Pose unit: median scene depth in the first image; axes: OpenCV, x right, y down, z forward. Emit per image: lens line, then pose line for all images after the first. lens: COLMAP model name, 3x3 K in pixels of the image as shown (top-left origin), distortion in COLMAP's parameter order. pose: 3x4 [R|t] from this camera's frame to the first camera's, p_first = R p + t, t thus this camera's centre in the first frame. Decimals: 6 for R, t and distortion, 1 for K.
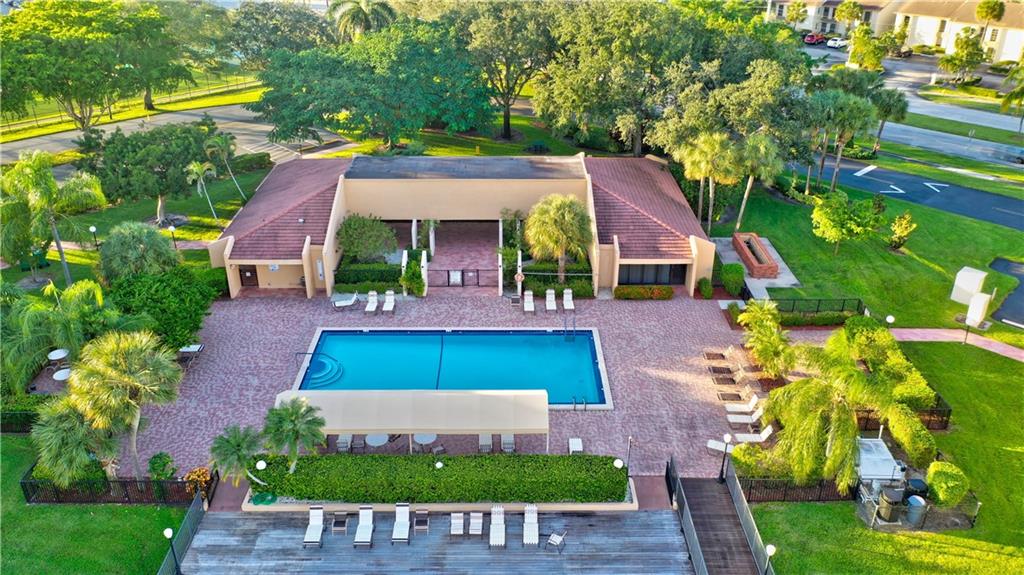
lens RADIAL K [[819.4, 0, 512.0], [0, 819.4, 287.5], [0, 0, 1]] dist [-0.008650, -0.008335]
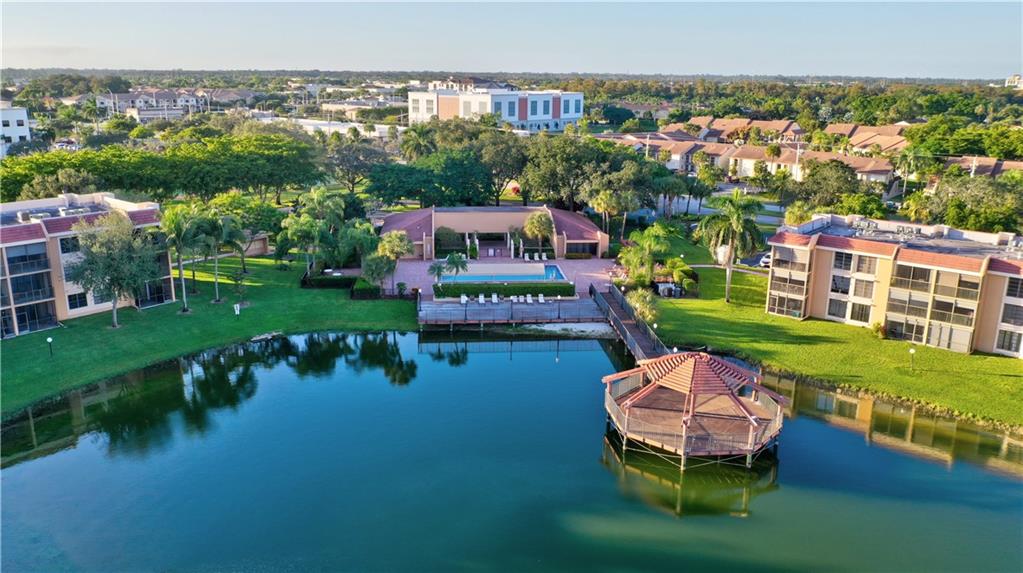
lens RADIAL K [[803.1, 0, 511.5], [0, 803.1, 286.5], [0, 0, 1]] dist [-0.012837, -0.009273]
pose [[0.996542, -0.012719, 0.082110, -0.194825], [0.028791, 0.979852, -0.197641, 0.506664], [-0.077942, 0.199321, 0.976830, -1.077002]]
